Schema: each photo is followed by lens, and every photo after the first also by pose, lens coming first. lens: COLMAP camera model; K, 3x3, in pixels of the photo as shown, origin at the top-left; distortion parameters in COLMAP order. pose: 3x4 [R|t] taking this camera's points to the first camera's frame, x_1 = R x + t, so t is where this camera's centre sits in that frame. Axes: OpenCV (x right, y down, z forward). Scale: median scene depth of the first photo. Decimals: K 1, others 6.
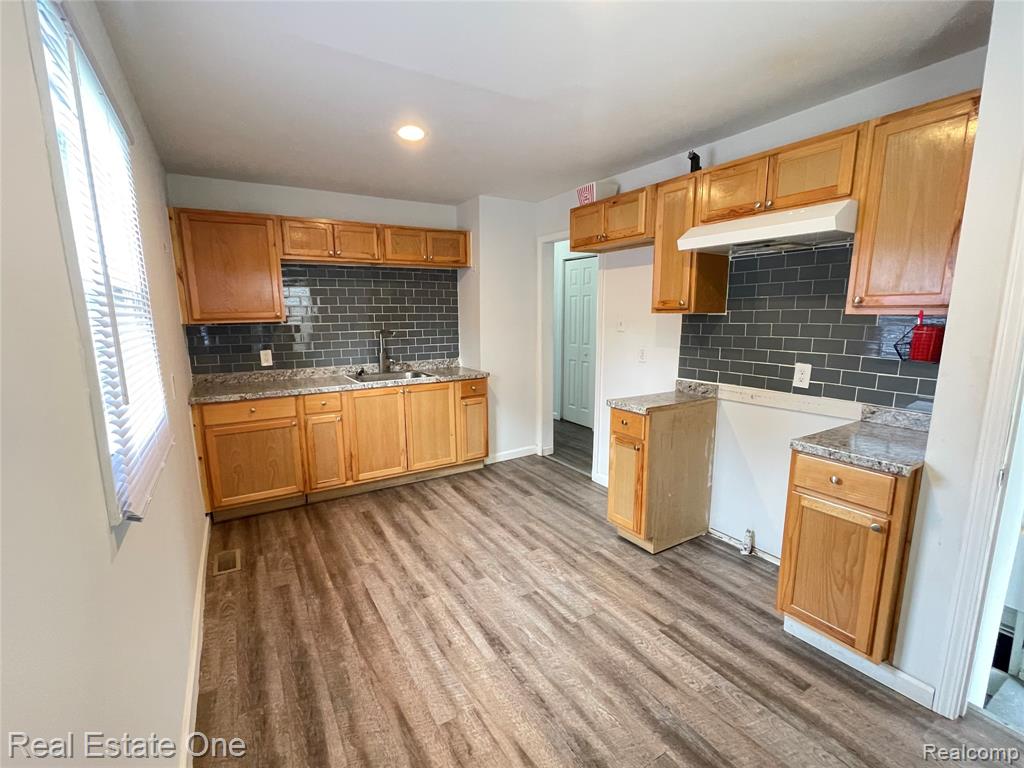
lens RADIAL K [[452.0, 0, 511.9], [0, 452.0, 389.2], [0, 0, 1]] dist [-0.000608, -0.000013]
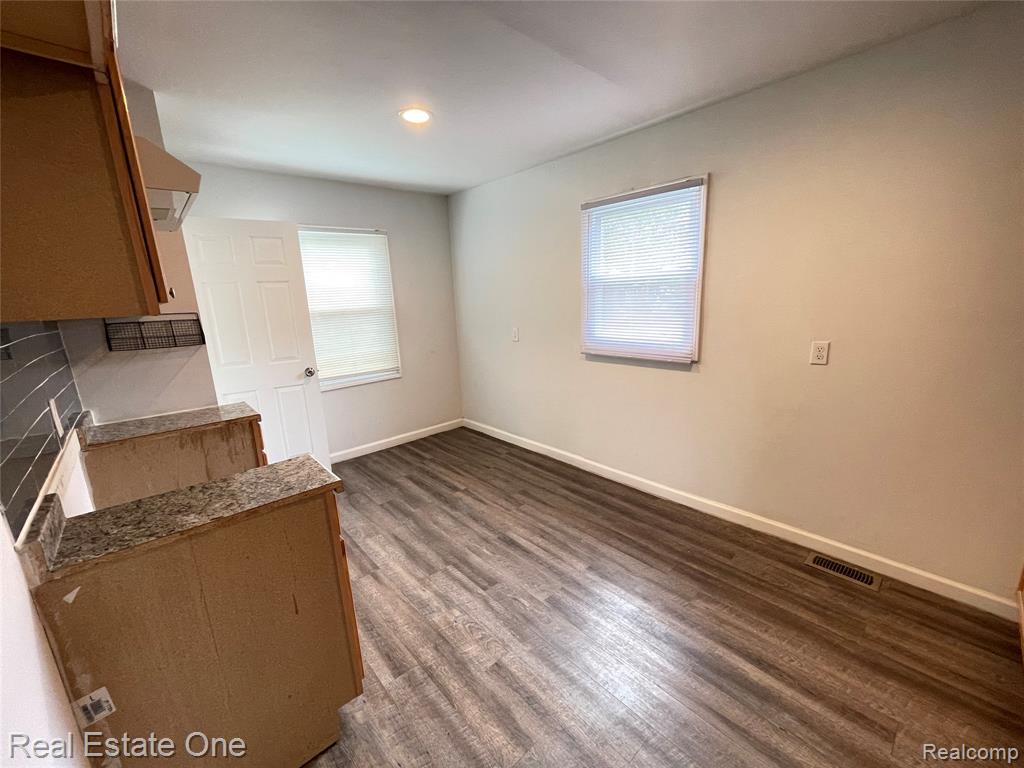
lens RADIAL K [[413.4, 0, 512.7], [0, 413.4, 386.2], [0, 0, 1]] dist [0.003993, 0.000129]
pose [[-0.980772, 0.086817, -0.174785, 0.120134], [0.014878, 0.926260, 0.376591, -0.310450], [0.194591, 0.366749, -0.909741, 1.793225]]
